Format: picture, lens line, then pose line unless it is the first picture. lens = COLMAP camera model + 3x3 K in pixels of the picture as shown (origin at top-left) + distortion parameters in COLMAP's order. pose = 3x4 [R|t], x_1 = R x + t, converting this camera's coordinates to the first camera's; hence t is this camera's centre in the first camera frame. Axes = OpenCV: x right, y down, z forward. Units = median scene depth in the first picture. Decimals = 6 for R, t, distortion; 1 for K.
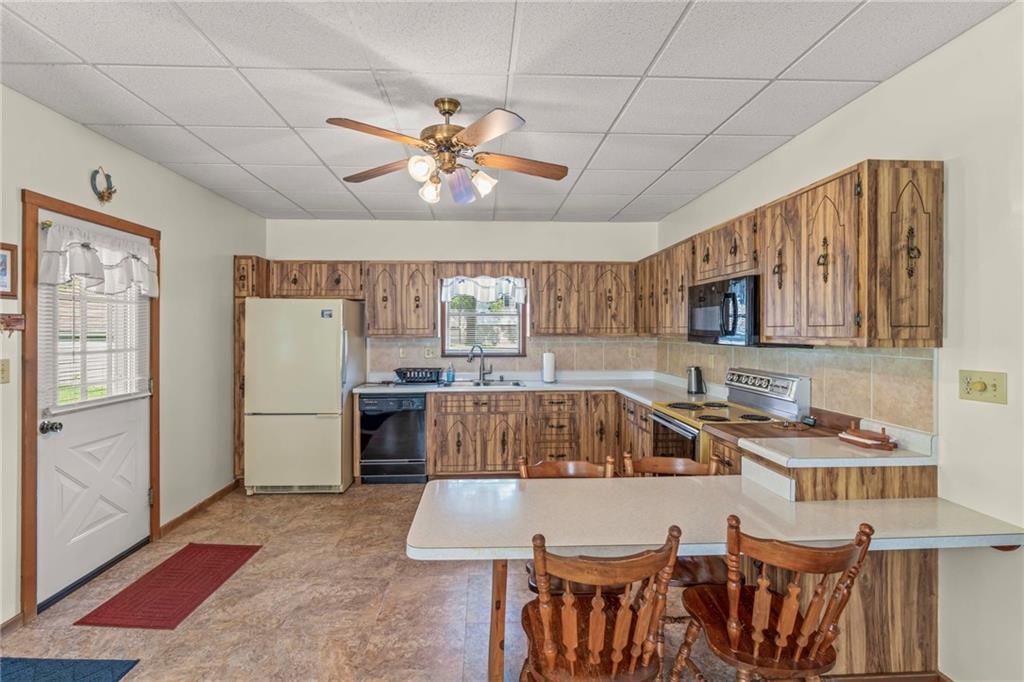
lens RADIAL K [[471.2, 0, 499.9], [0, 471.2, 331.6], [0, 0, 1]] dist [-0.000931, -0.000148]
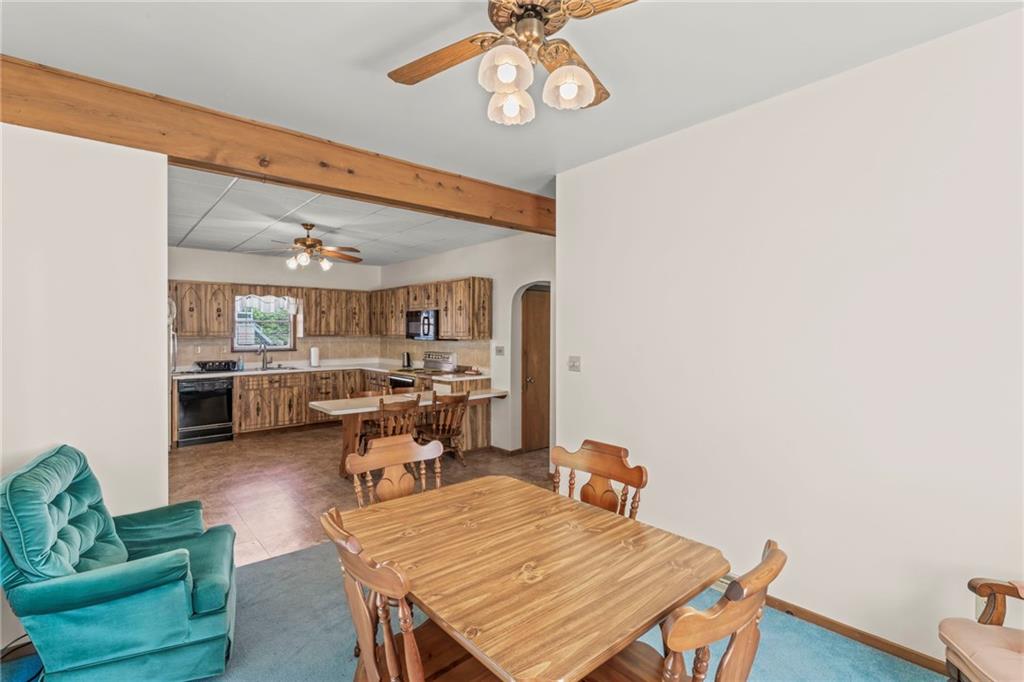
lens RADIAL K [[471.2, 0, 499.9], [0, 471.2, 331.6], [0, 0, 1]] dist [-0.000931, -0.000148]
pose [[0.793456, 0.001015, 0.608627, -0.384801], [-0.000428, 0.999999, -0.001109, -0.005650], [-0.608627, 0.000620, 0.793456, -0.634978]]
